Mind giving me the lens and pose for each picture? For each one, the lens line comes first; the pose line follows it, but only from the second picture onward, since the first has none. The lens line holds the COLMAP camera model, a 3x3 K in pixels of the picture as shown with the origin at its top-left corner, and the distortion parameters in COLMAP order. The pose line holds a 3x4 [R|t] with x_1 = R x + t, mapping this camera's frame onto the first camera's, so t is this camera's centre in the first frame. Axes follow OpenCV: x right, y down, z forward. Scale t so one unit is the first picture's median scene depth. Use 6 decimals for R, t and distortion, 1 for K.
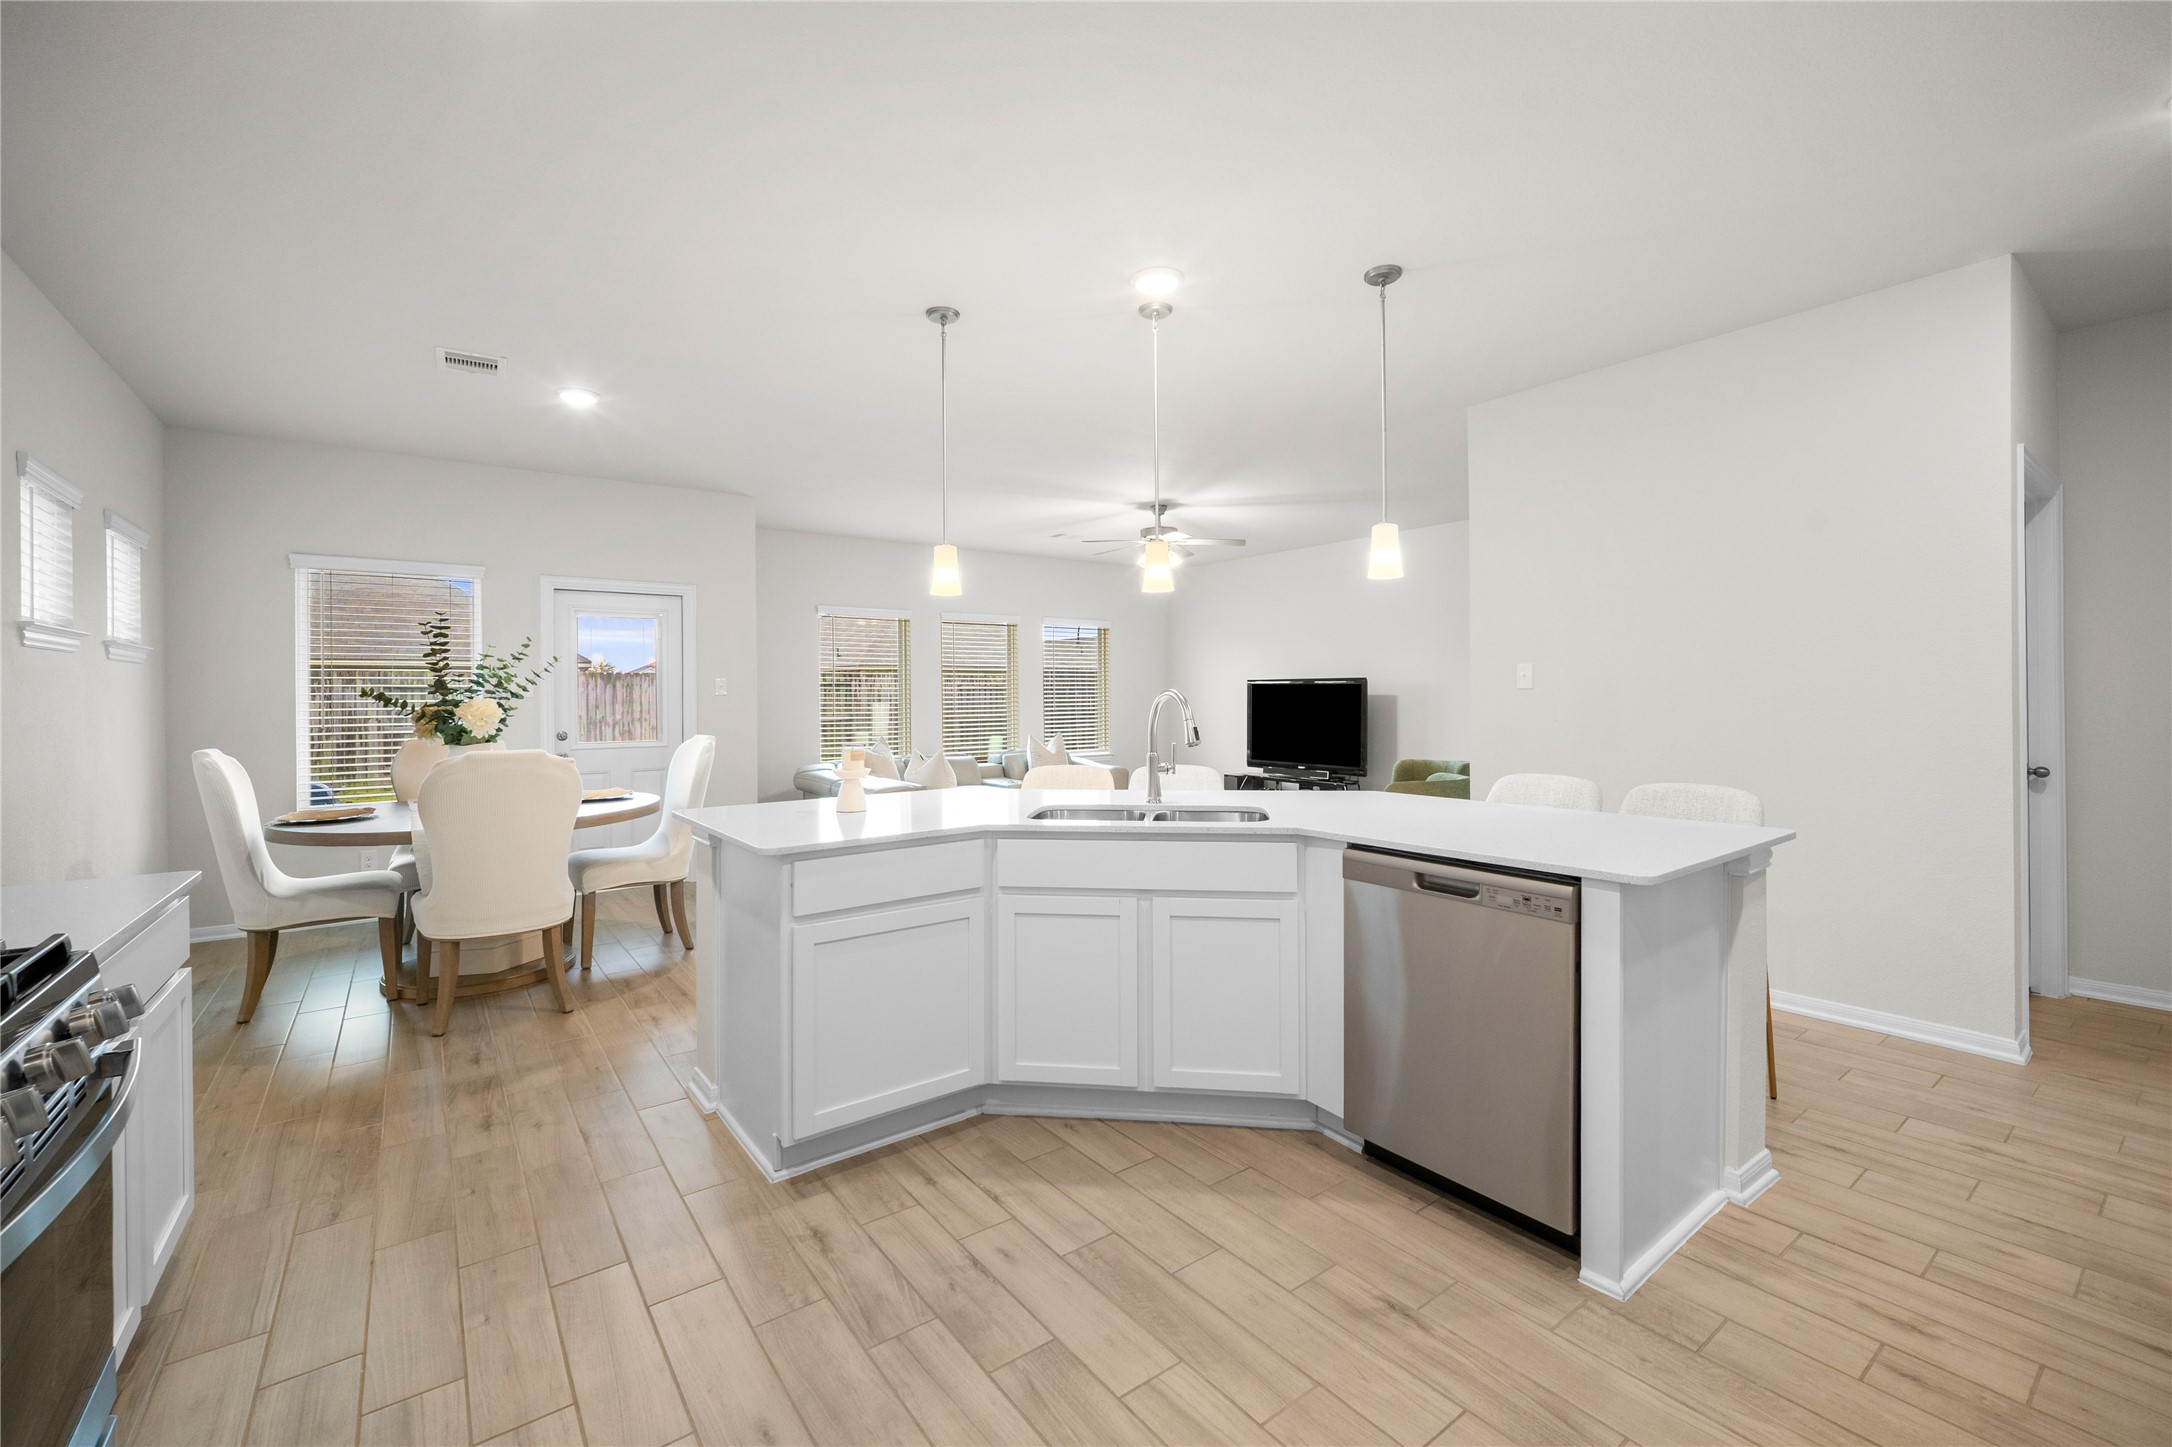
lens RADIAL K [[894.4, 0, 1095.3], [0, 894.4, 692.0], [0, 0, 1]] dist [-0.002586, 0.000261]
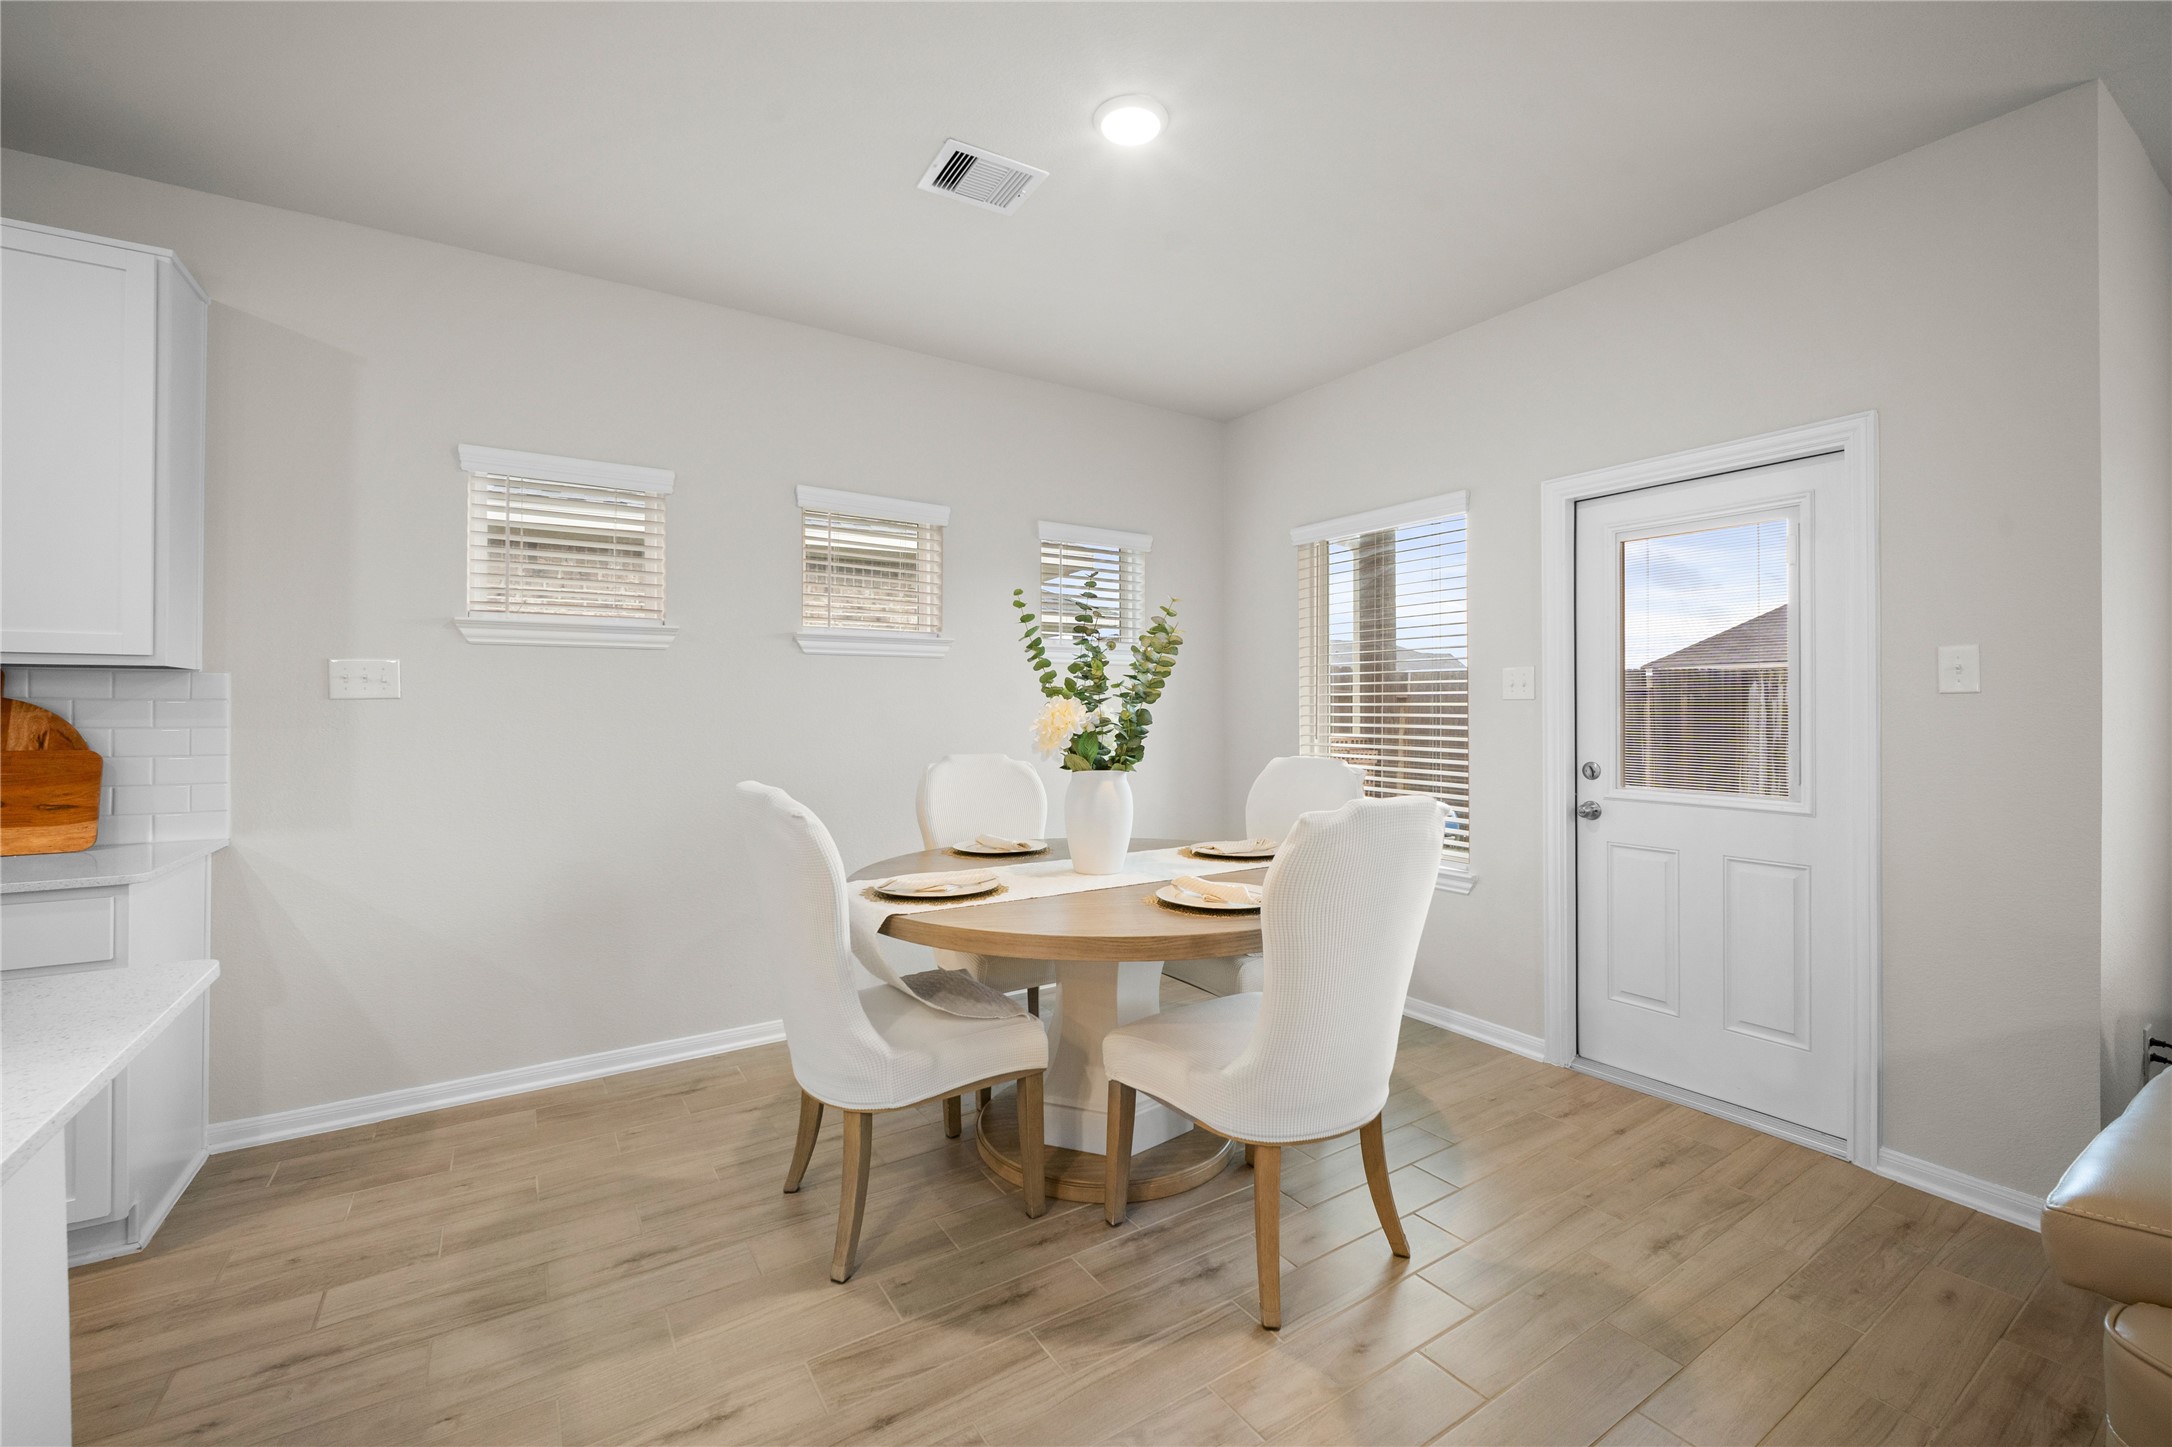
lens RADIAL K [[894.4, 0, 1091.7], [0, 894.4, 704.6], [0, 0, 1]] dist [-0.002586, 0.000261]
pose [[-0.073440, -0.000568, -0.997299, -0.112442], [0.003289, 0.999994, -0.000812, 0.022352], [0.997294, -0.003340, -0.073438, 2.096765]]
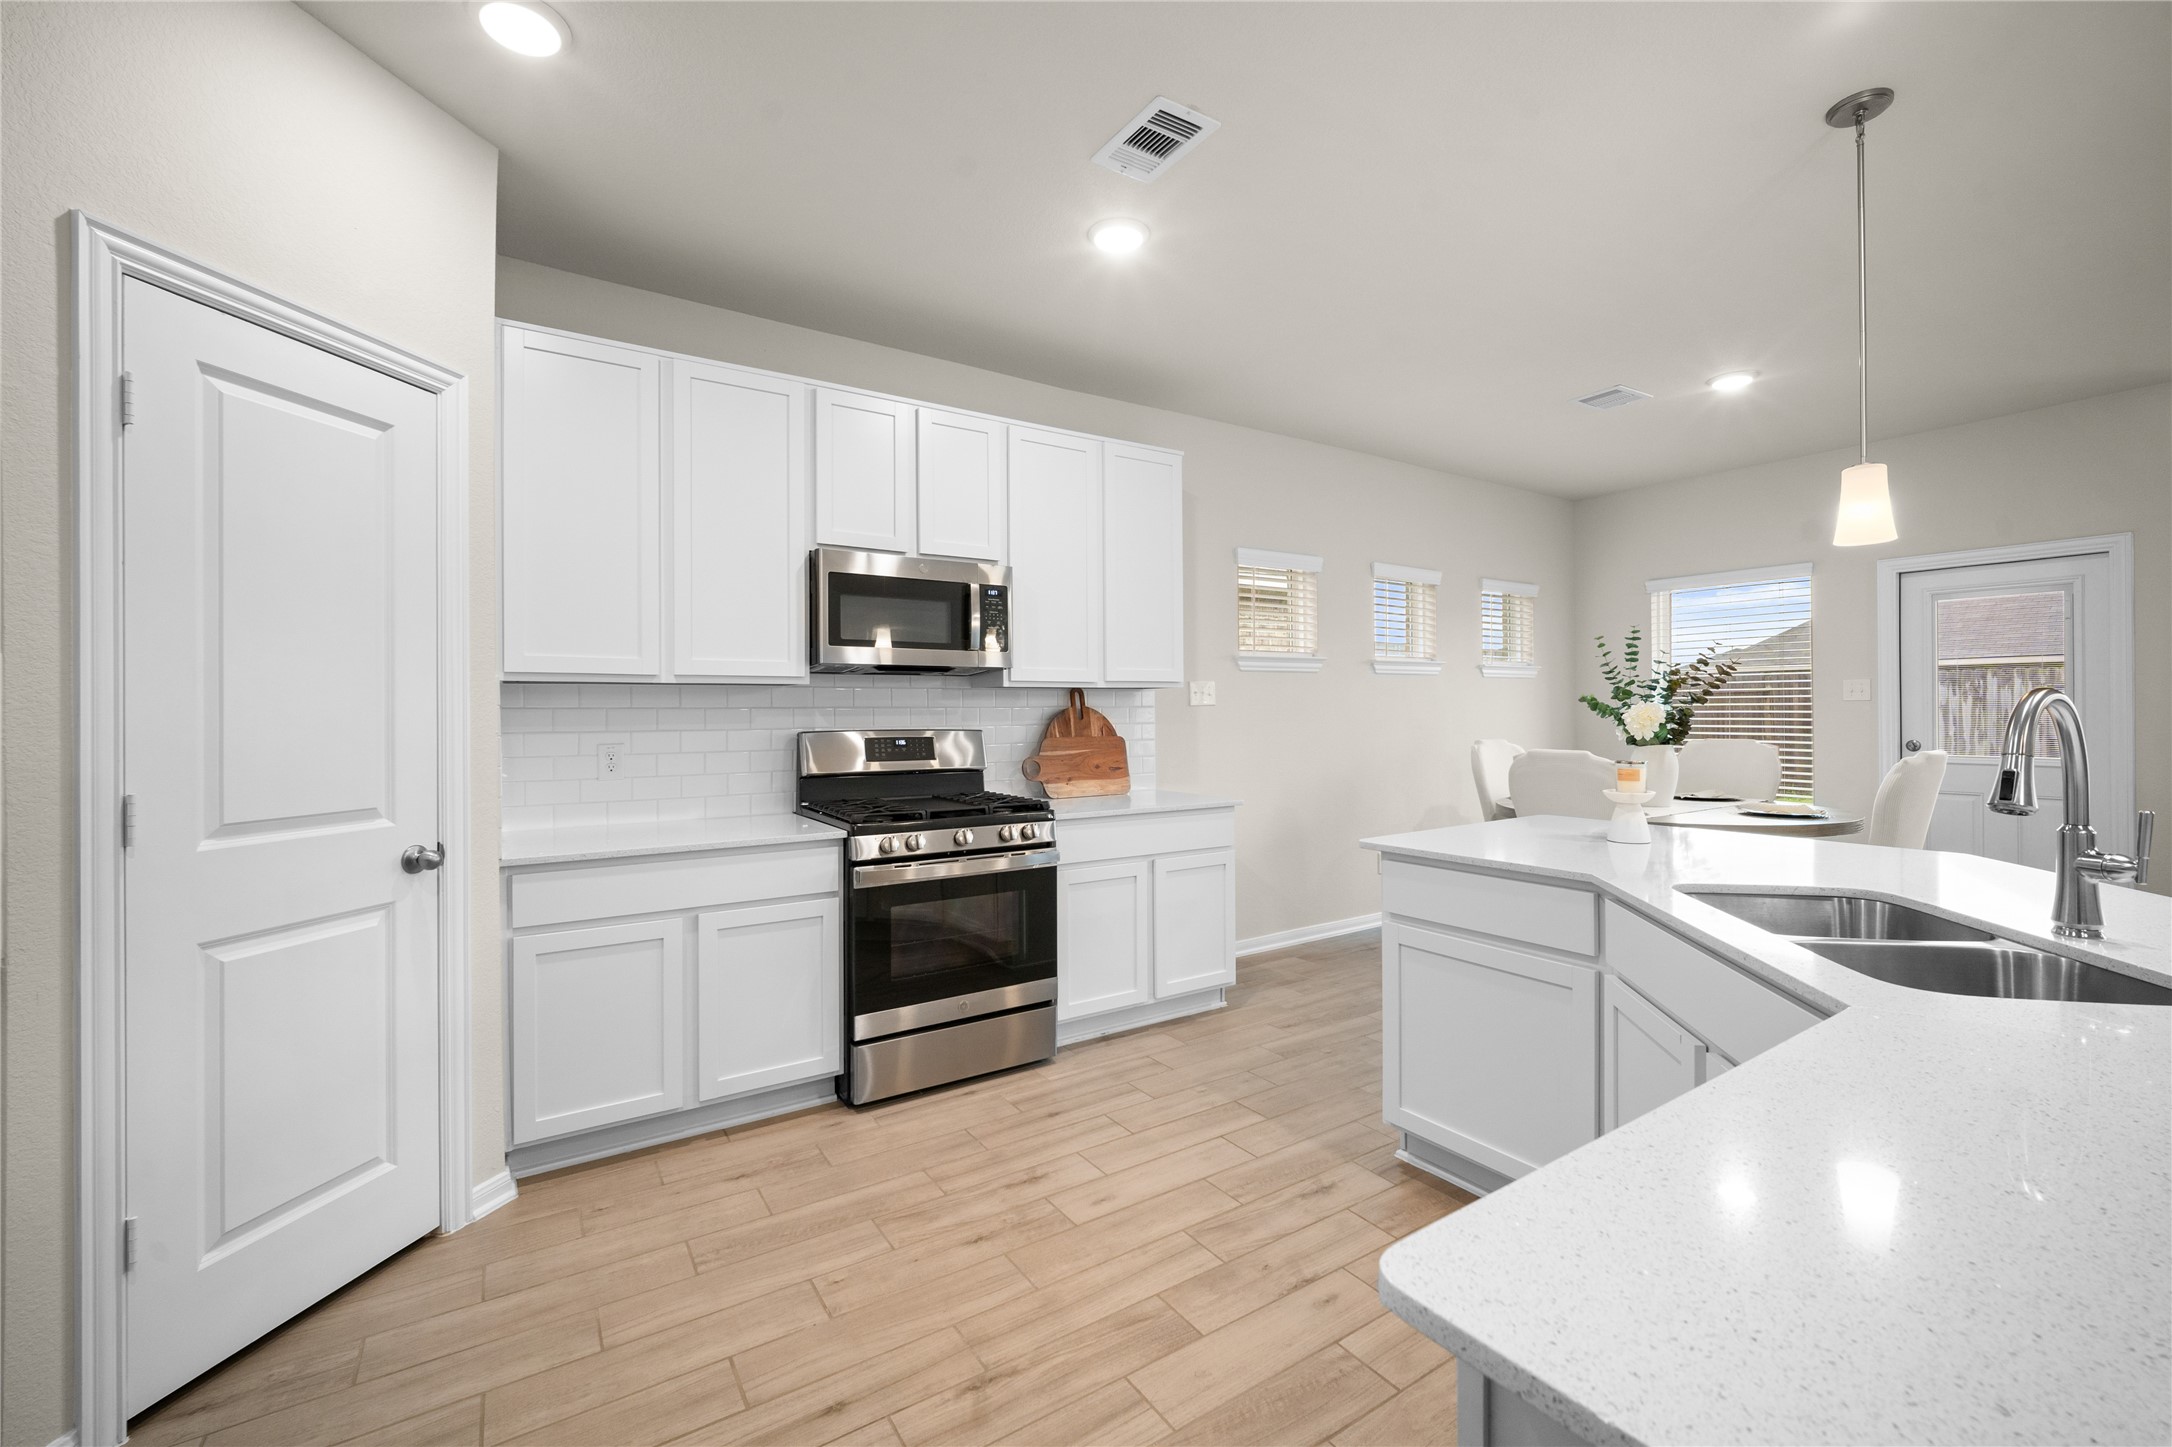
lens RADIAL K [[894.4, 0, 1090.2], [0, 894.4, 713.0], [0, 0, 1]] dist [-0.002586, 0.000261]
pose [[-0.066998, 0.011283, -0.997689, 0.828185], [0.009632, 0.999897, 0.010661, 0.001901], [0.997707, -0.008895, -0.067100, 0.807541]]
